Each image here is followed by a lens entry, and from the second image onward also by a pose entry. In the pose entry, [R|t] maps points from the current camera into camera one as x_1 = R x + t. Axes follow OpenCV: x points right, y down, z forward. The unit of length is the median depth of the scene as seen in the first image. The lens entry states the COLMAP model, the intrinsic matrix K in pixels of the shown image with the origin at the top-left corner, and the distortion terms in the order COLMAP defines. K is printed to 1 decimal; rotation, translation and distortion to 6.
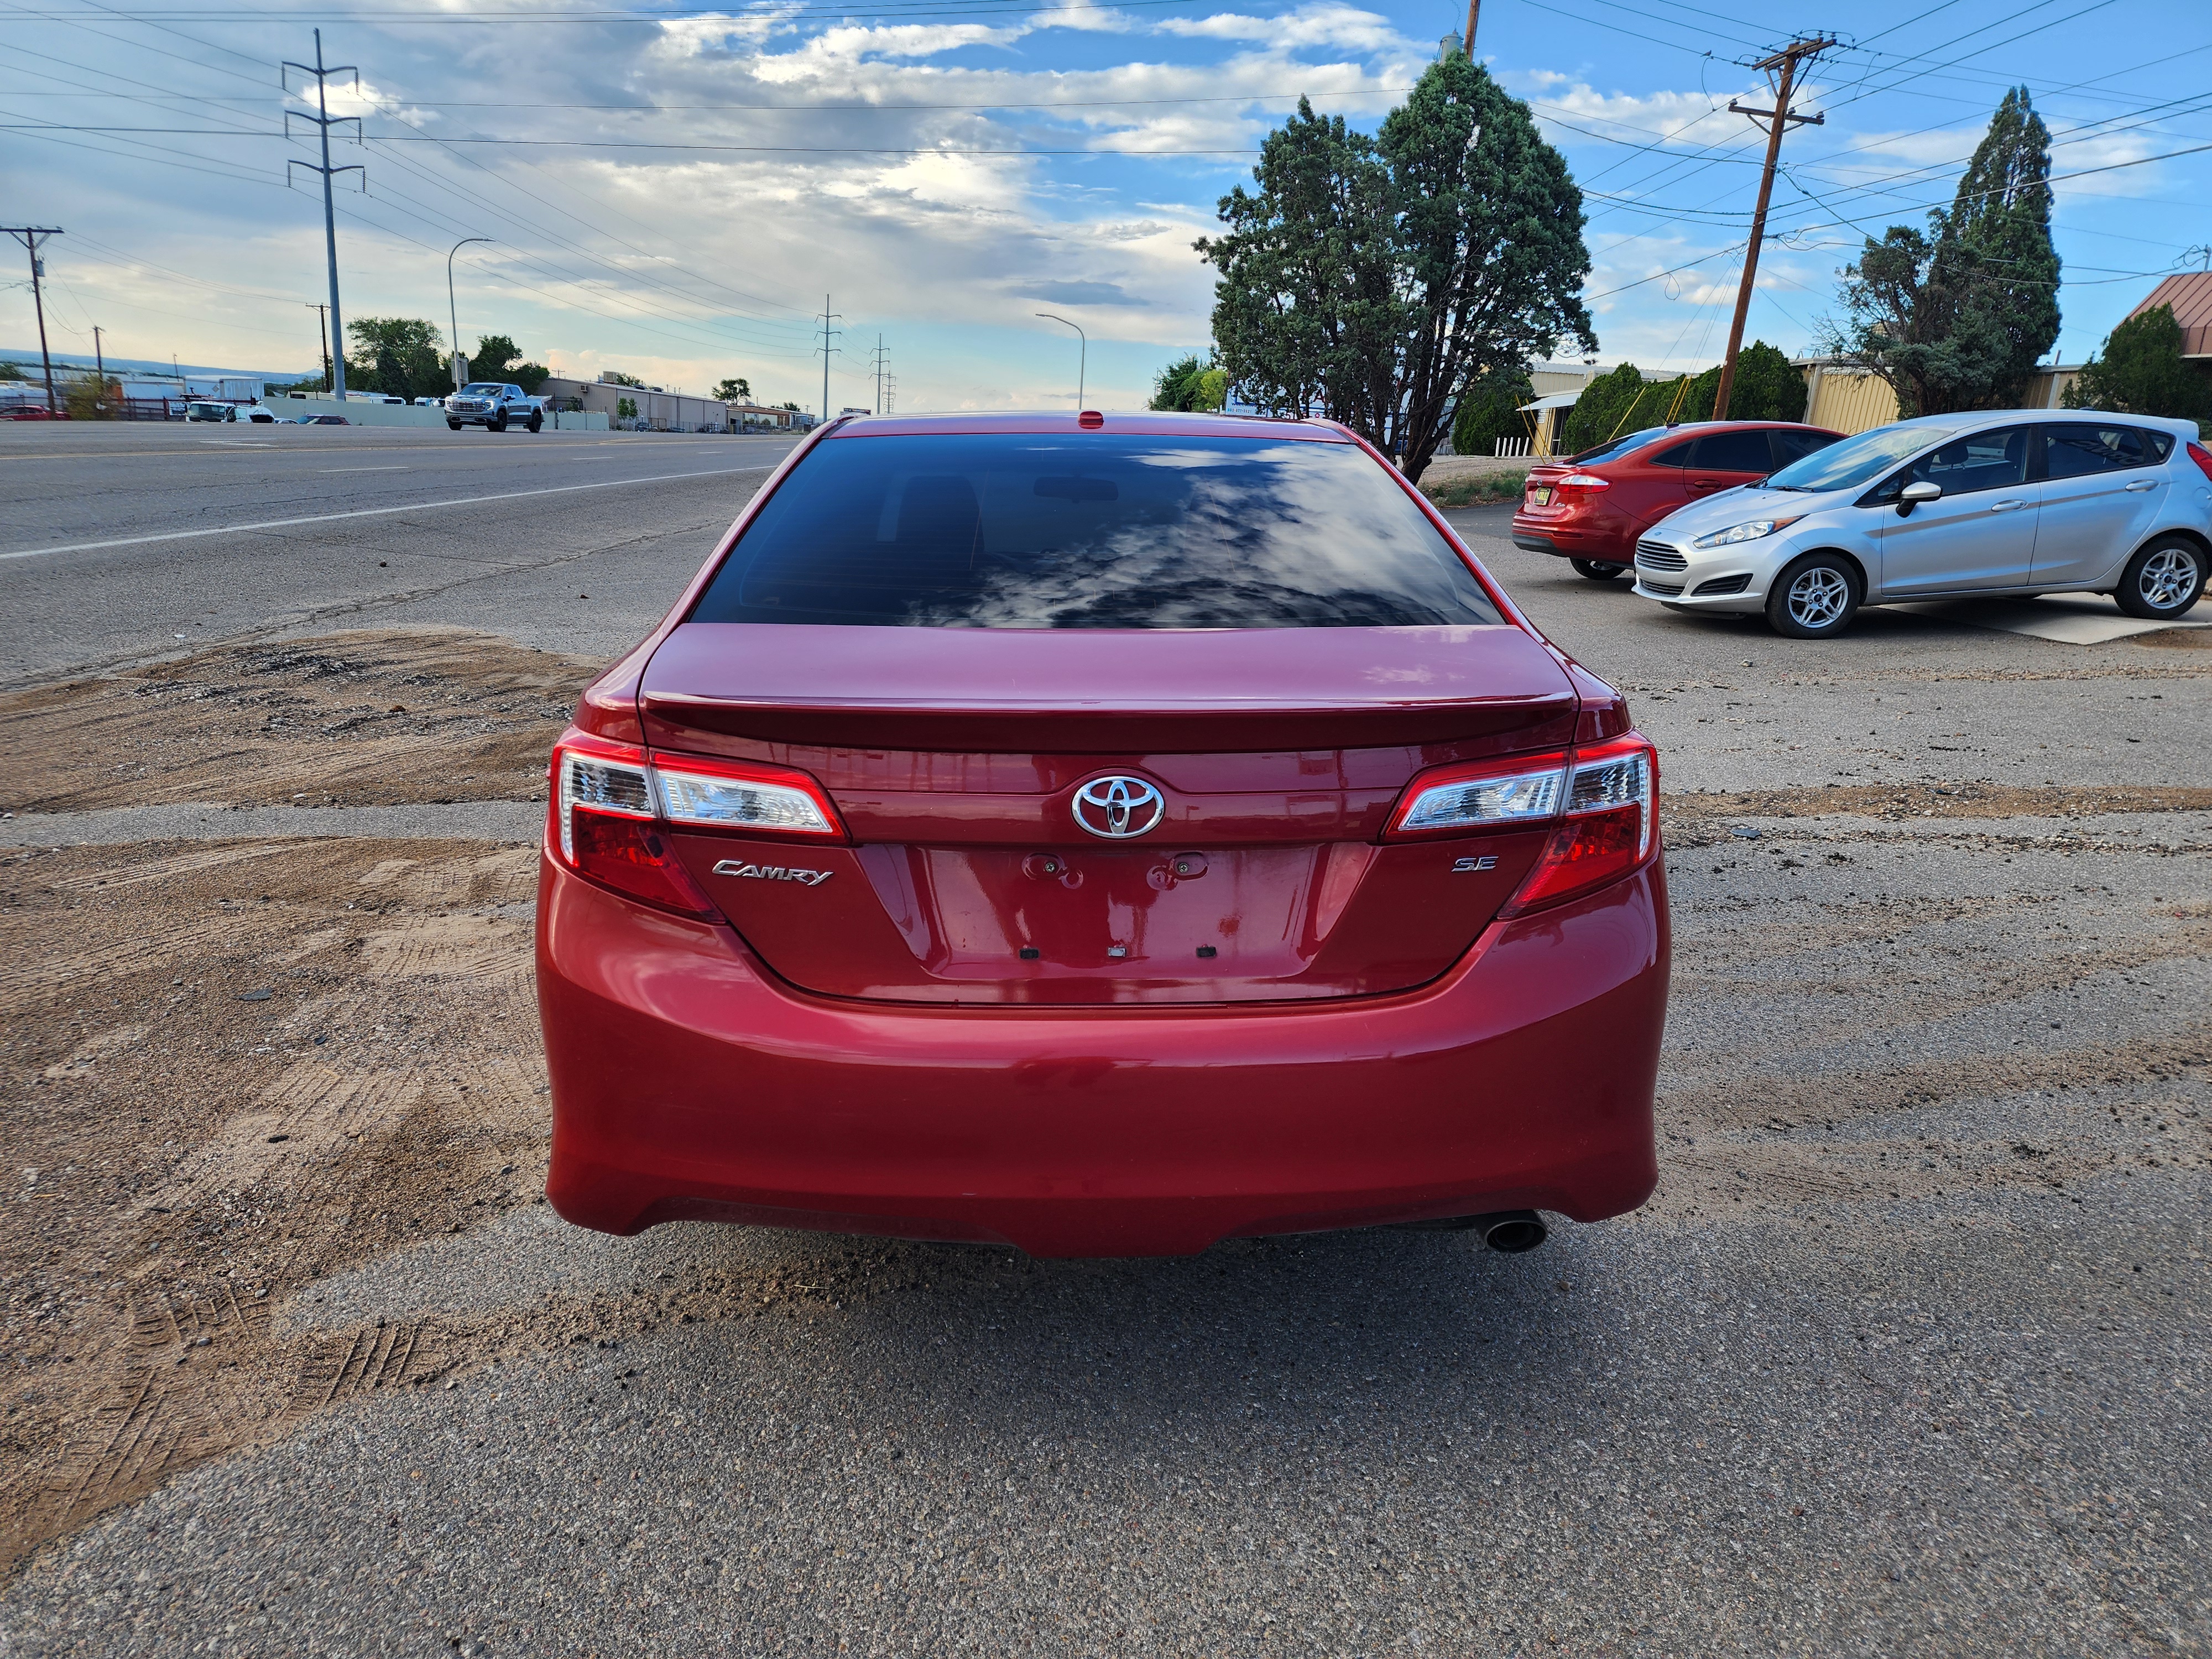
lens RADIAL K [[1474.3, 0, 1103.3], [0, 1474.3, 859.8], [0, 0, 1]] dist [0.060105, -0.055876]
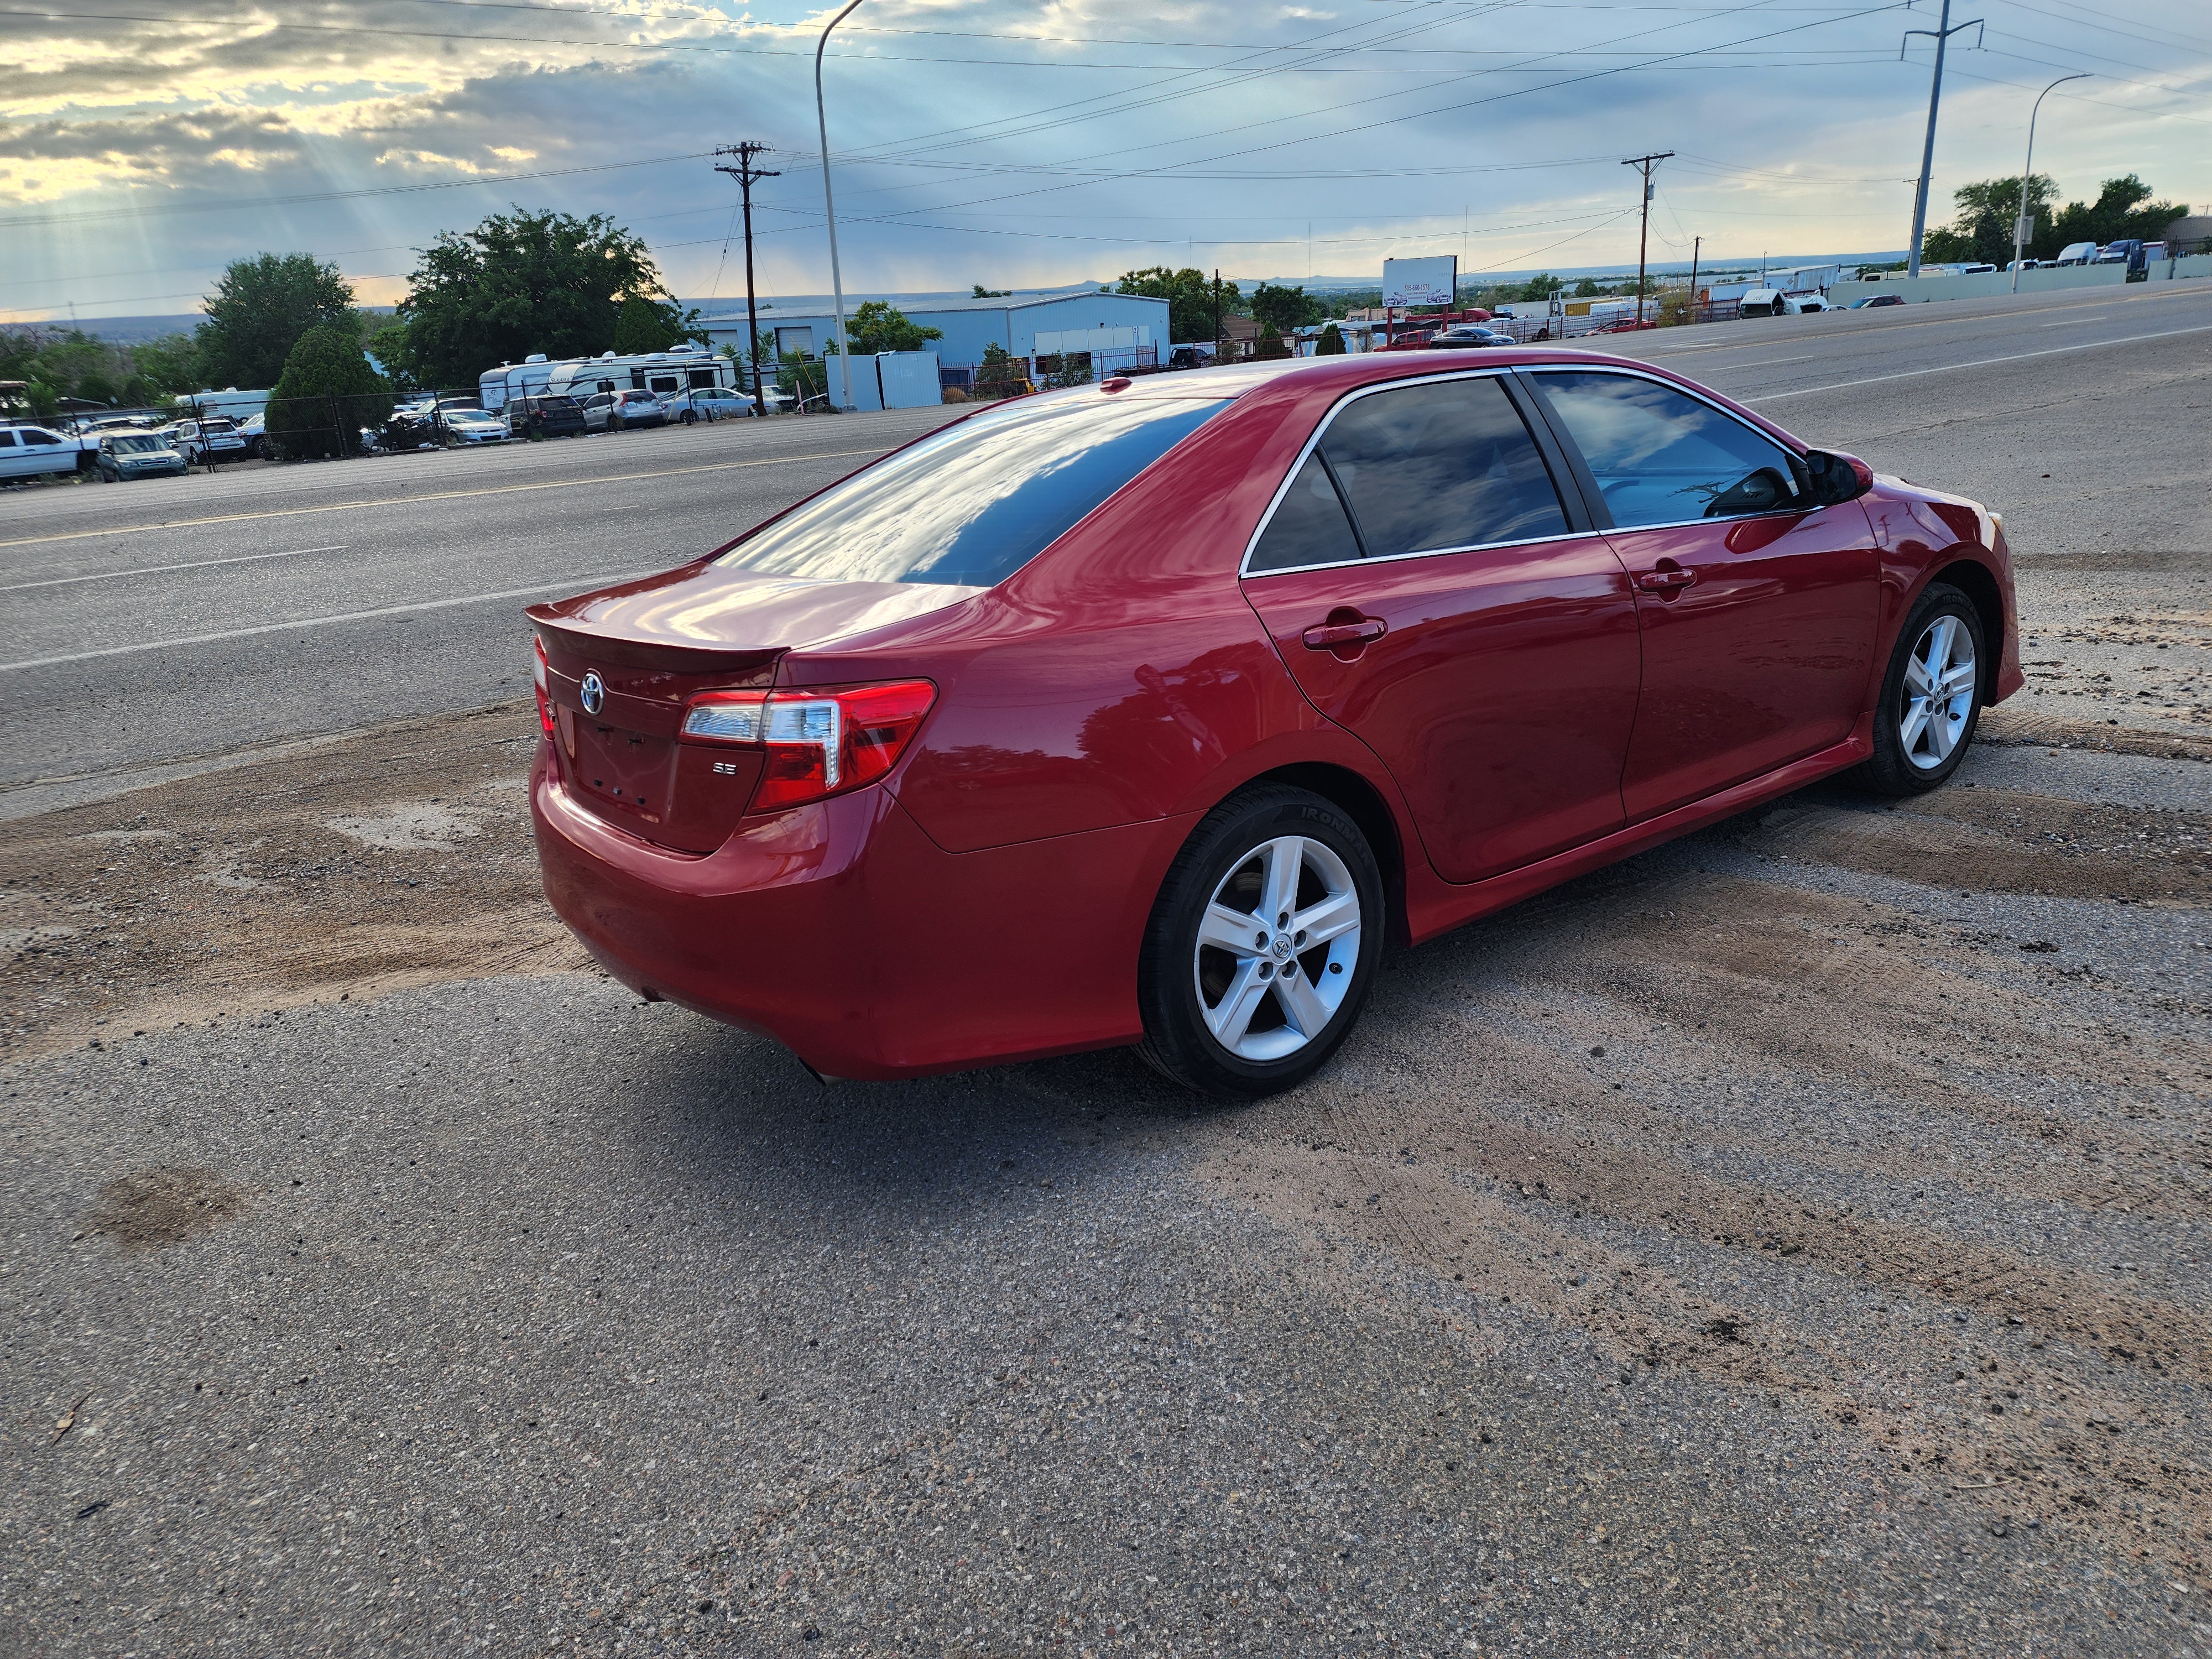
lens RADIAL K [[1474.3, 0, 1085.9], [0, 1474.3, 828.2], [0, 0, 1]] dist [0.060105, -0.055876]
pose [[0.574846, 0.173588, -0.799637, 0.103974], [-0.130131, 0.984196, 0.120104, -0.009819], [0.807848, 0.035016, 0.588350, 0.032985]]
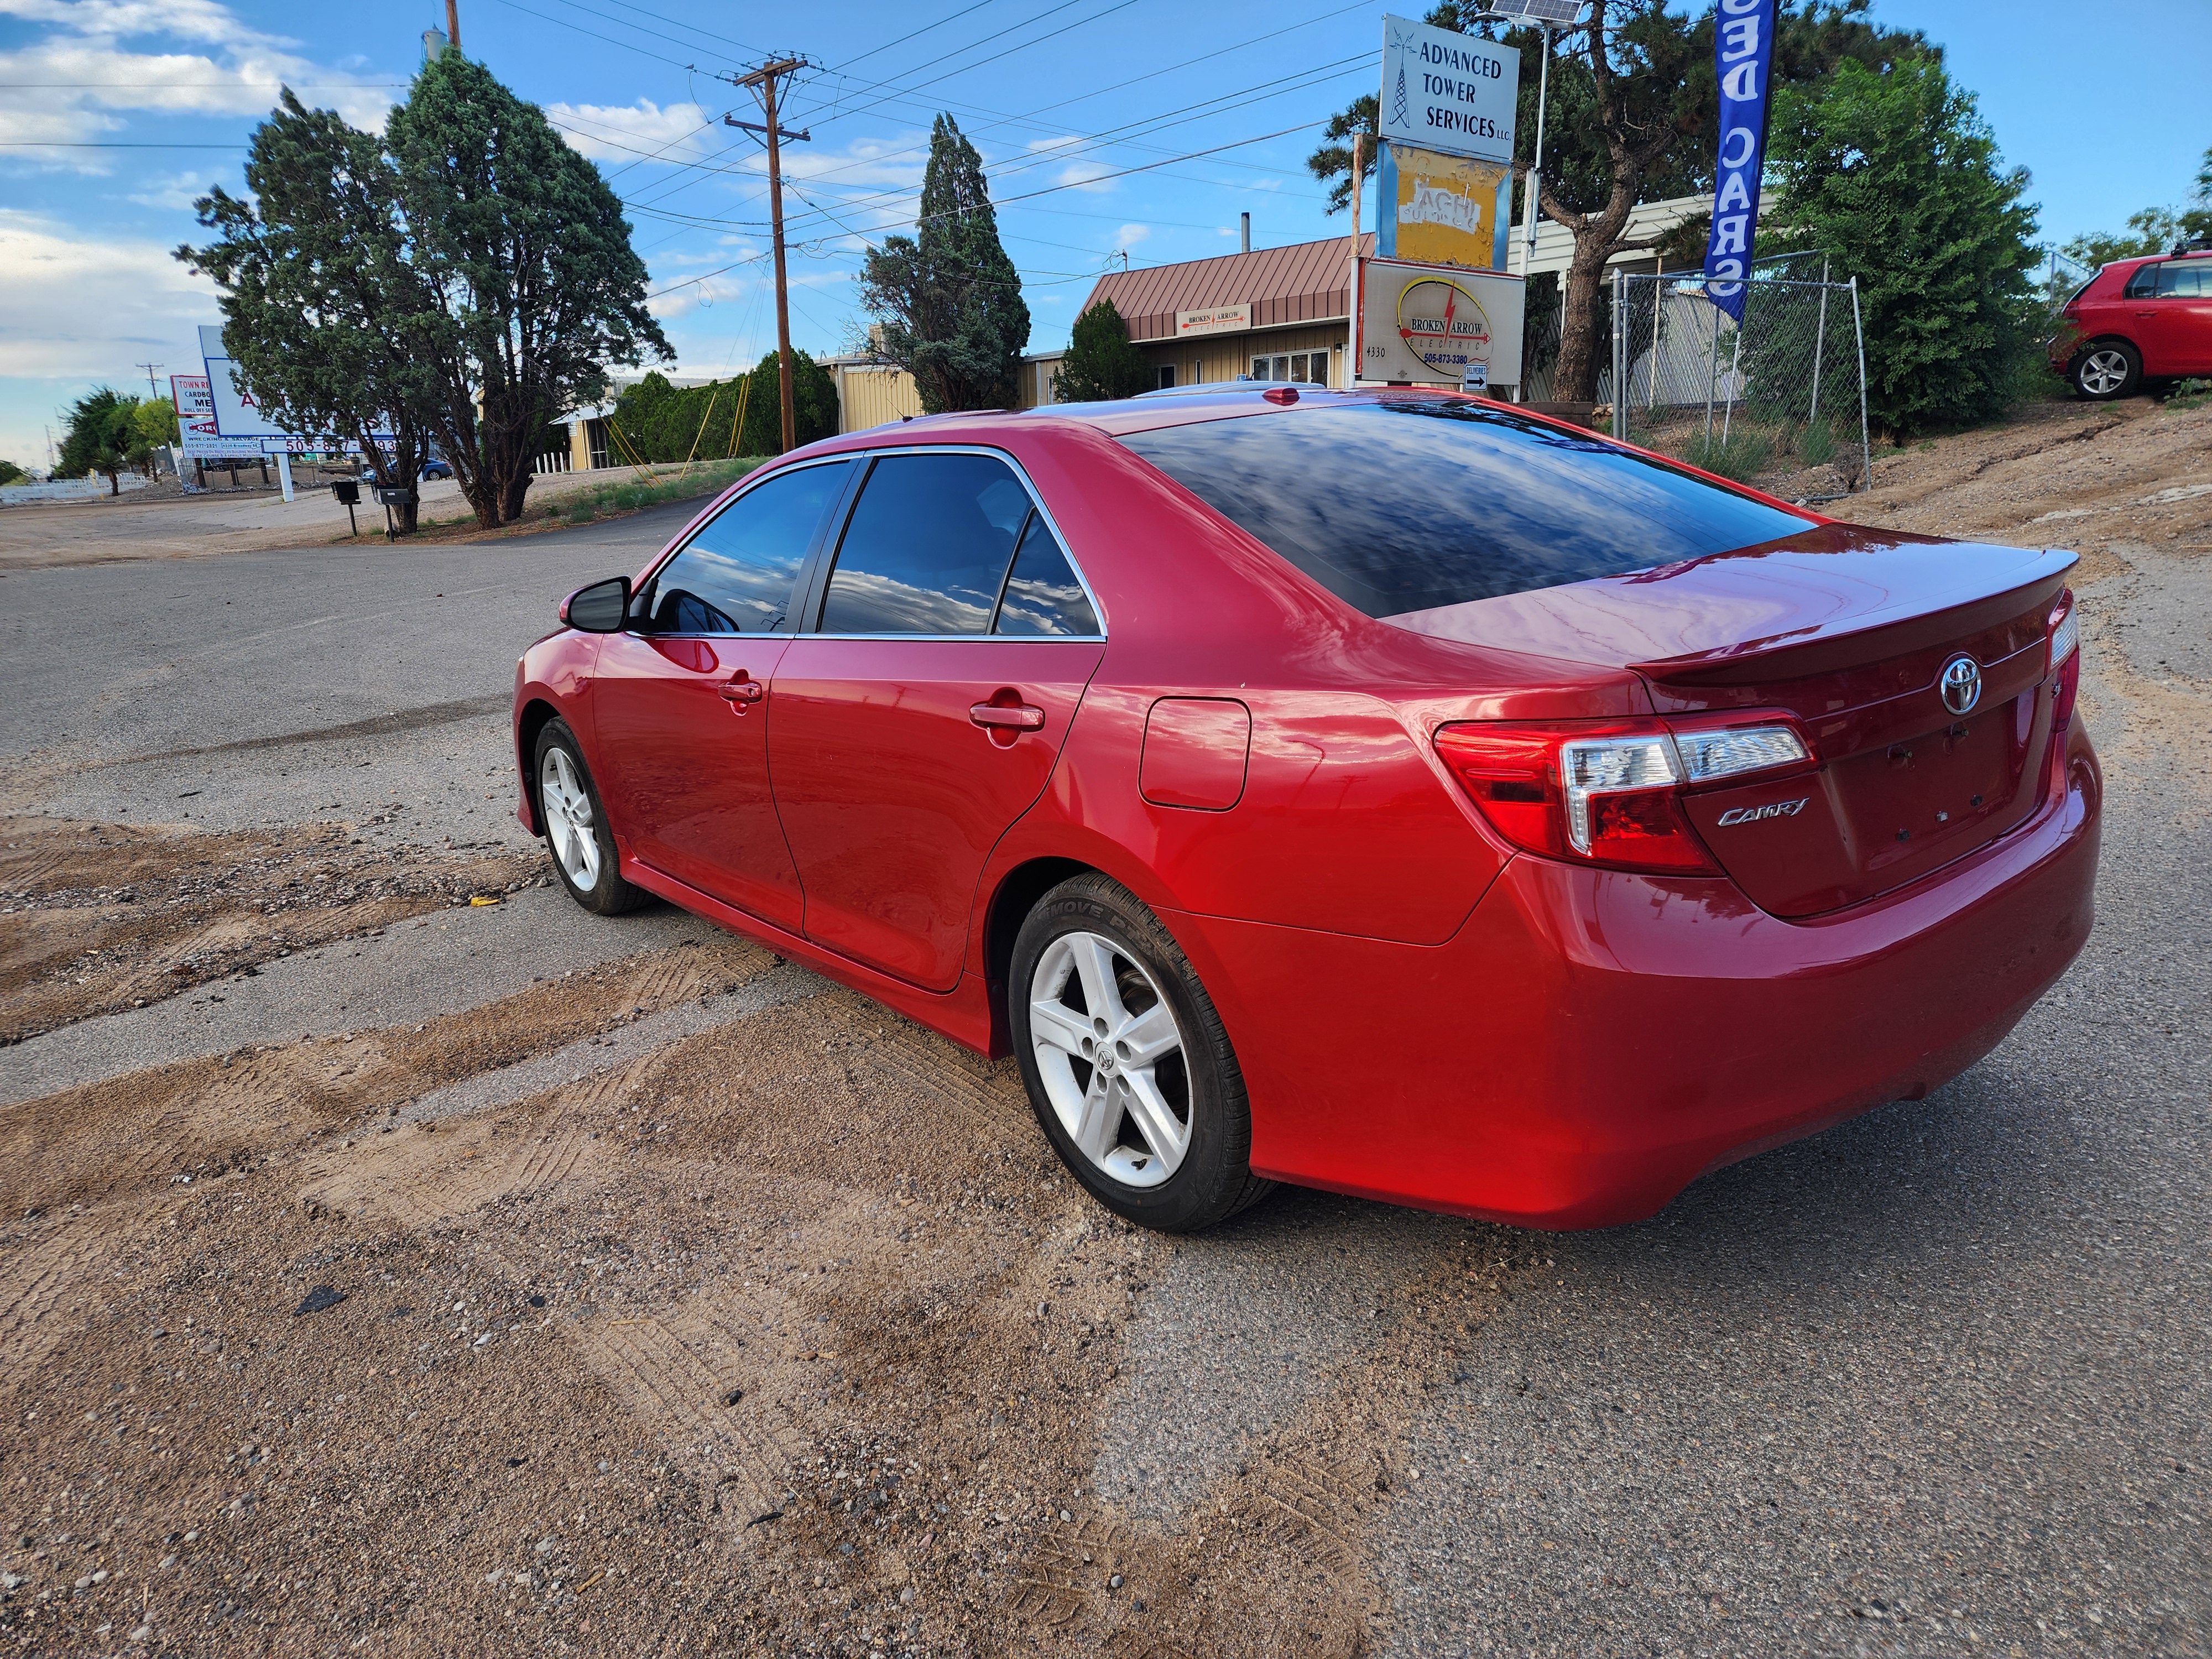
lens RADIAL K [[1474.3, 0, 1063.3], [0, 1474.3, 890.2], [0, 0, 1]] dist [0.060105, -0.055876]
pose [[0.810708, -0.240217, 0.533900, -0.073032], [0.234519, 0.968831, 0.079796, -0.008294], [-0.536427, 0.060518, 0.841774, 0.023993]]
